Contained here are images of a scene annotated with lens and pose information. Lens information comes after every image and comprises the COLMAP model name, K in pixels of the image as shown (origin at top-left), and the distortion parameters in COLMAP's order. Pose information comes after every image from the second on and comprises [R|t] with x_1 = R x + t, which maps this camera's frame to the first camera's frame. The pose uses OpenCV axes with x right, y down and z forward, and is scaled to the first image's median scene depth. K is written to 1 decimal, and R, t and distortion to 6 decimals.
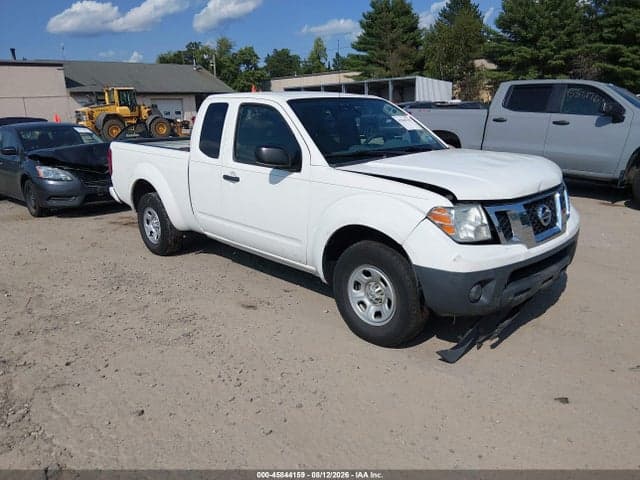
lens RADIAL K [[517.1, 0, 320.0], [0, 517.1, 240.0], [0, 0, 1]] dist [0.076735, -0.141063]
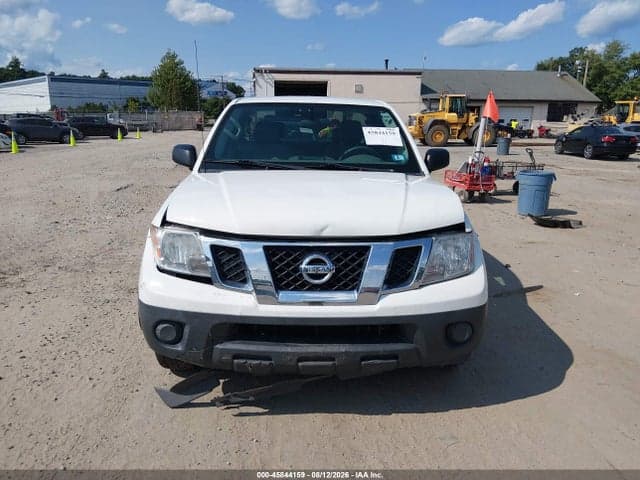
lens RADIAL K [[531.4, 0, 319.7], [0, 531.4, 222.8], [0, 0, 1]] dist [0.004019, -0.055915]
pose [[0.732655, 0.167515, -0.659663, 0.359330], [-0.198739, 0.979651, 0.028044, -0.052124], [0.650937, 0.110554, 0.751038, 0.170570]]
